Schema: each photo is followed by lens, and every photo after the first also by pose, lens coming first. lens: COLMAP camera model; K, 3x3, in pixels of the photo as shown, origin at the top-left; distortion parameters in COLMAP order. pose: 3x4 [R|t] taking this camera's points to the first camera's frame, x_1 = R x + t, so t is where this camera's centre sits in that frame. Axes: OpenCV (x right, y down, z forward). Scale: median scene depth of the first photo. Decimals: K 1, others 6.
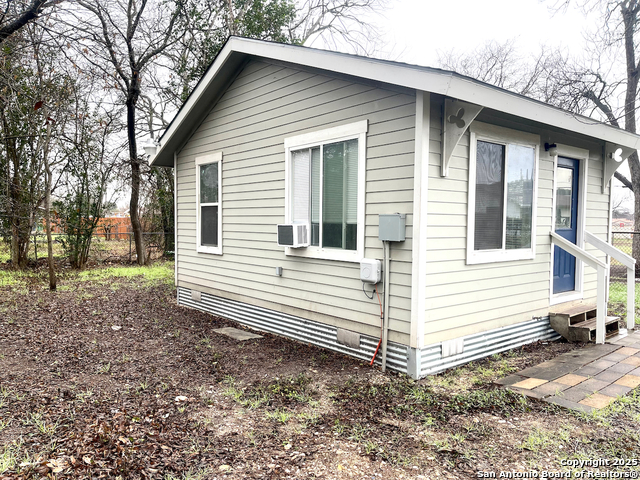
lens RADIAL K [[480.5, 0, 320.4], [0, 480.5, 241.7], [0, 0, 1]] dist [0.004767, 0.003178]
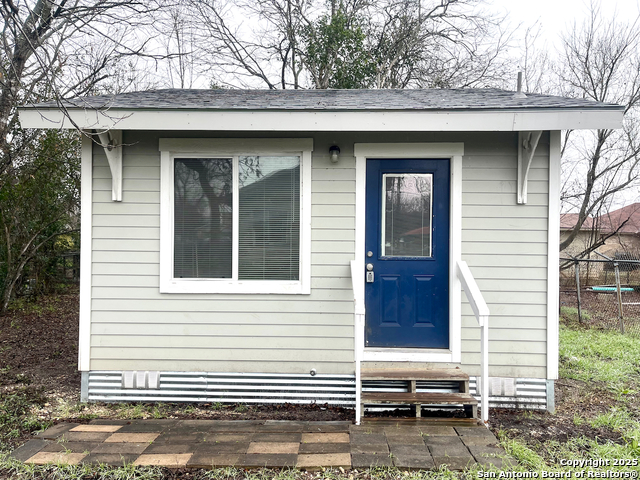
lens RADIAL K [[480.5, 0, 320.5], [0, 480.5, 240.3], [0, 0, 1]] dist [0.004767, 0.003178]
pose [[0.762142, -0.011900, -0.647300, 1.109756], [-0.030104, 0.998098, -0.053795, -0.012478], [0.646710, 0.060486, 0.760334, 0.476349]]
